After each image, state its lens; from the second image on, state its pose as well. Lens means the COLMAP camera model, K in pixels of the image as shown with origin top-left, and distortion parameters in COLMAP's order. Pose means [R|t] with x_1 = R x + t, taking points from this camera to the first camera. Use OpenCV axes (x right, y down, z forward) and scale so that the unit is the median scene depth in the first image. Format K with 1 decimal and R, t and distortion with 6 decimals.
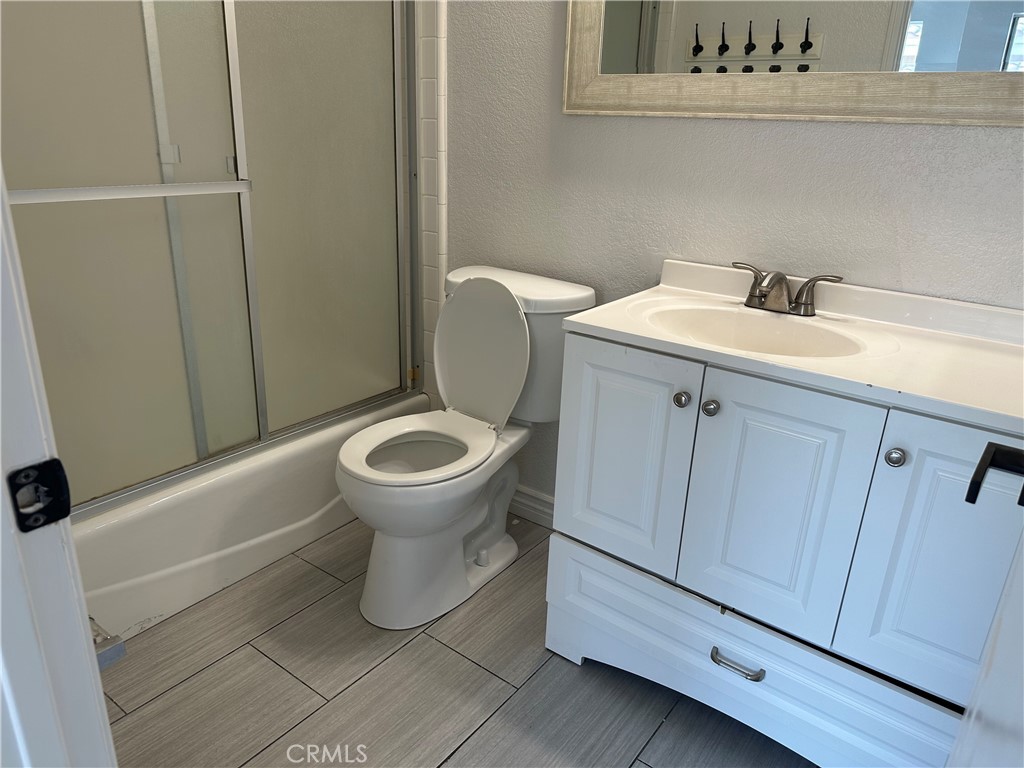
lens RADIAL K [[721.8, 0, 497.7], [0, 721.8, 380.4], [0, 0, 1]] dist [0.035242, -0.040171]
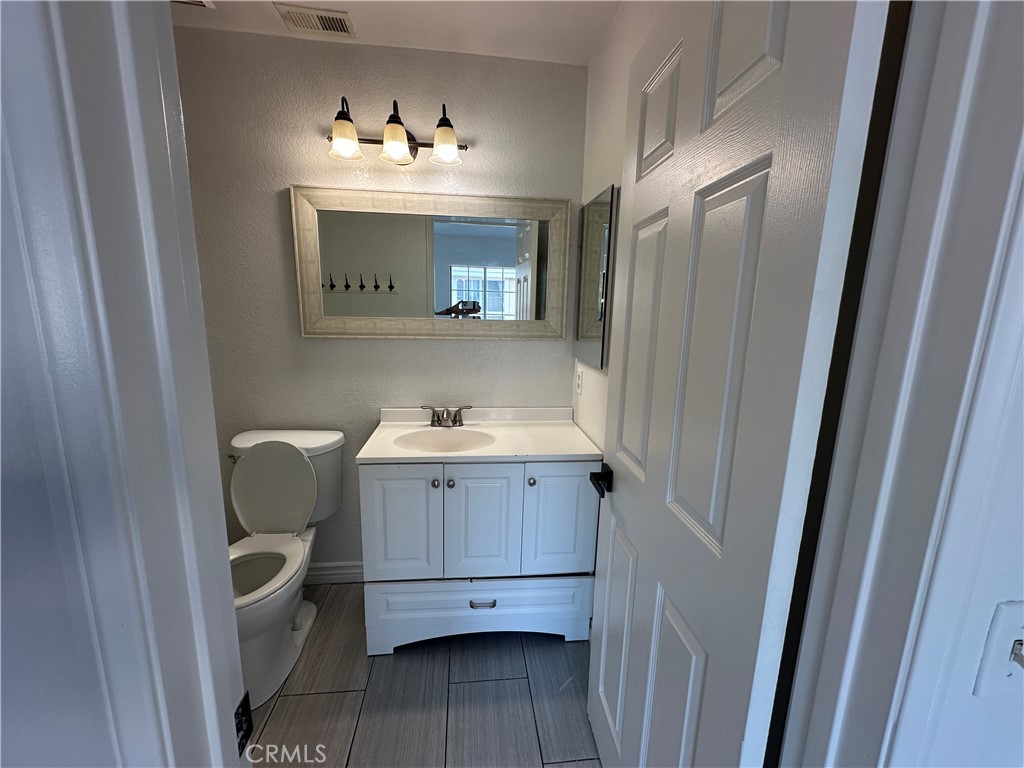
lens RADIAL K [[405.0, 0, 516.3], [0, 405.0, 381.5], [0, 0, 1]] dist [-0.005399, 0.000920]
pose [[0.721345, -0.140429, 0.678189, -0.245509], [0.240900, 0.968957, -0.055592, -0.108342], [-0.649329, 0.203477, 0.732782, -0.009544]]
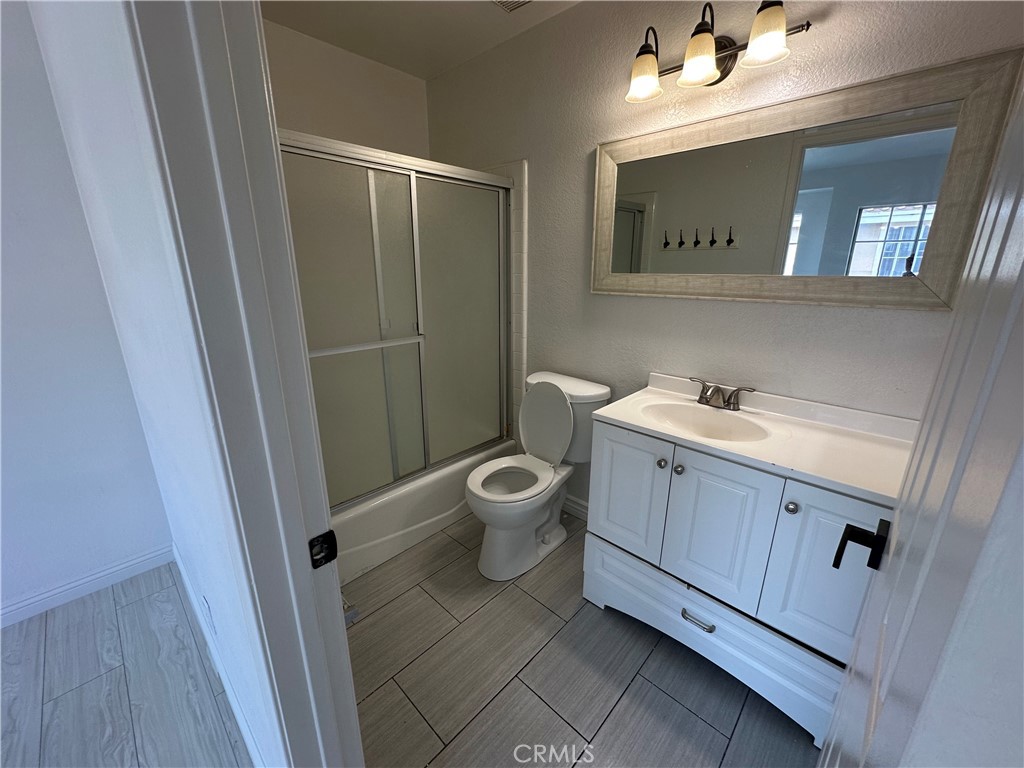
lens RADIAL K [[405.0, 0, 506.0], [0, 405.0, 381.6], [0, 0, 1]] dist [-0.005399, 0.000920]
pose [[0.992868, -0.001948, -0.119205, -0.000814], [-0.007225, 0.997046, -0.076471, -0.077865], [0.119002, 0.076787, 0.989920, -0.023990]]
